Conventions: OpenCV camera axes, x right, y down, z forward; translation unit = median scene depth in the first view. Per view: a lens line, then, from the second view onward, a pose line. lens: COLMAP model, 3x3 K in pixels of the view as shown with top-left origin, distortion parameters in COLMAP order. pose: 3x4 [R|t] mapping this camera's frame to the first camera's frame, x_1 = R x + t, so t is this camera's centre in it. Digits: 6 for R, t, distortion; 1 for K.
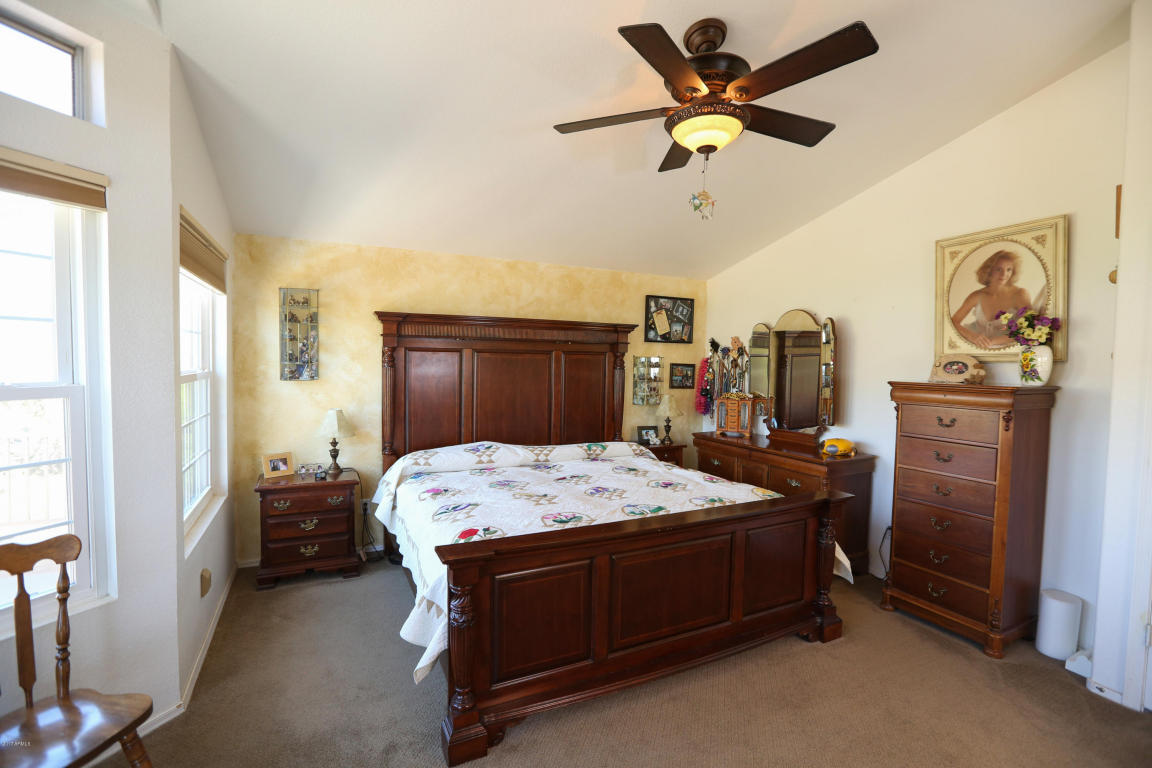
lens RADIAL K [[527.8, 0, 576.6], [0, 527.8, 381.6], [0, 0, 1]] dist [-0.056795, 0.020461]
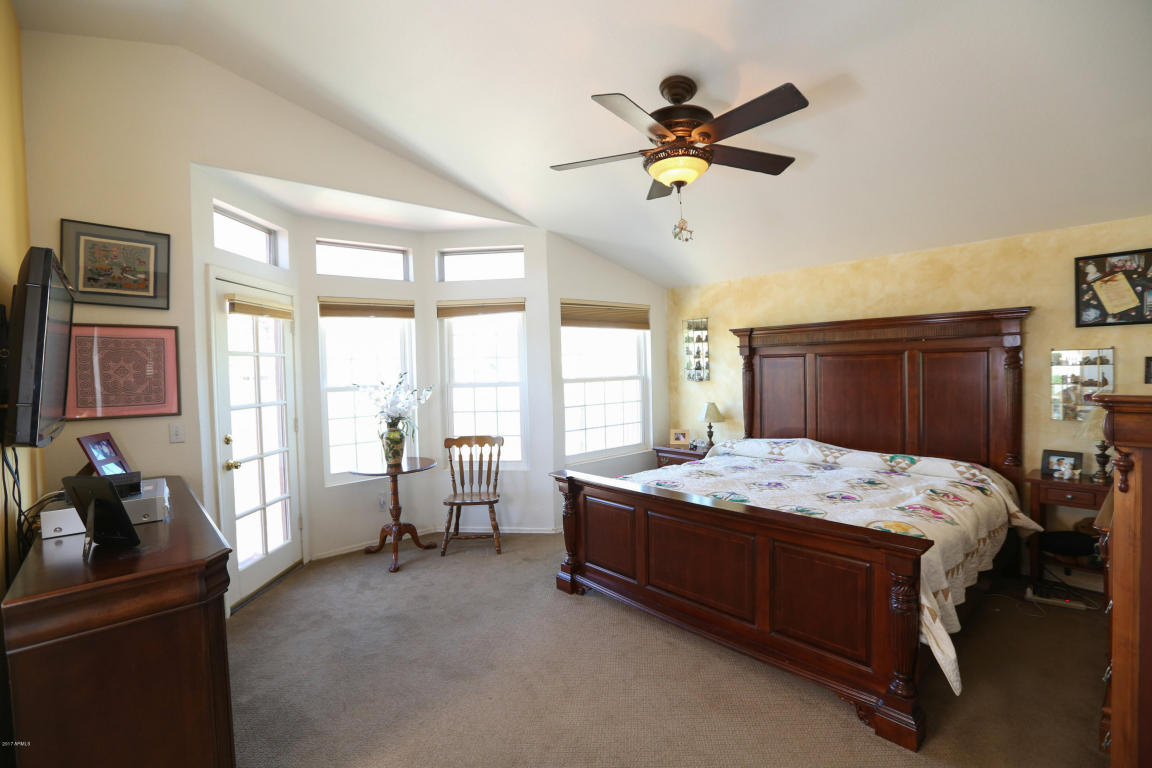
lens RADIAL K [[527.8, 0, 576.6], [0, 527.8, 381.6], [0, 0, 1]] dist [-0.056795, 0.020461]
pose [[0.260727, 0.001911, -0.965411, 0.702389], [-0.011609, 0.999932, -0.001156, 0.002775], [0.965343, 0.011508, 0.260731, 0.250724]]
